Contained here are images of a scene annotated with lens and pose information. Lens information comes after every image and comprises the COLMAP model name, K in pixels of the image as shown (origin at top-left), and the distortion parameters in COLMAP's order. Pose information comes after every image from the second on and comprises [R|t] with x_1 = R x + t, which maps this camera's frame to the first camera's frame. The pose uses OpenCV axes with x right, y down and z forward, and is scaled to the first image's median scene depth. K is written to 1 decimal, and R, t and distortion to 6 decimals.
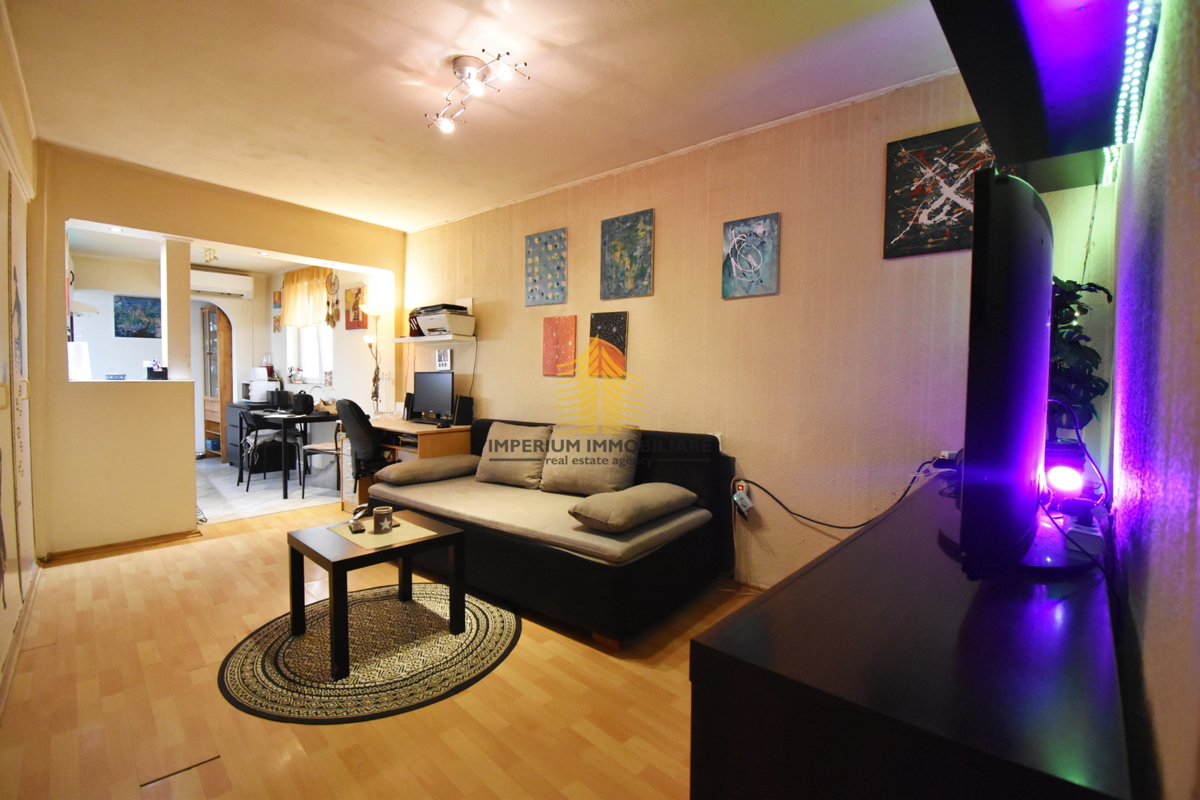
lens RADIAL K [[535.5, 0, 595.6], [0, 535.5, 400.0], [0, 0, 1]] dist [0.022849, -0.025311]
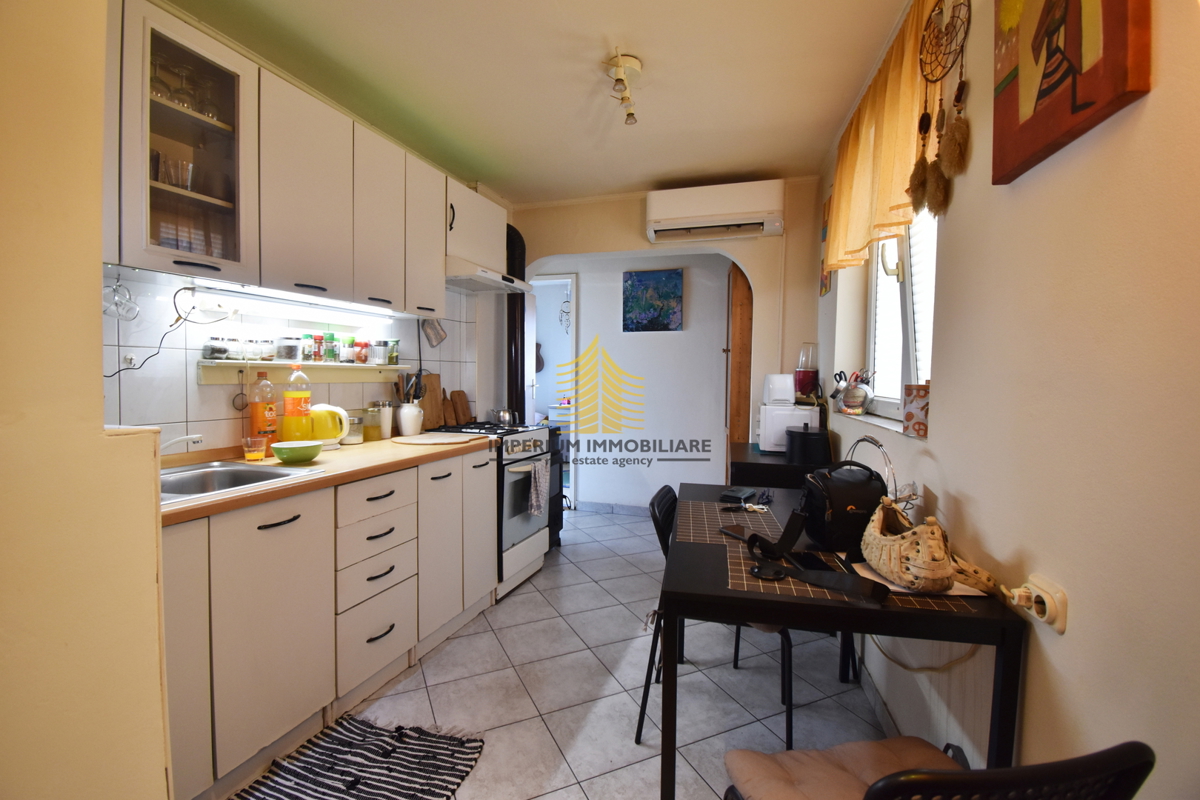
lens RADIAL K [[535.5, 0, 595.6], [0, 535.5, 400.0], [0, 0, 1]] dist [0.022849, -0.025311]
pose [[0.465510, 0.034163, -0.884383, -0.331067], [-0.048858, 0.998723, 0.012863, -0.040796], [0.883693, 0.037221, 0.466584, 0.729659]]
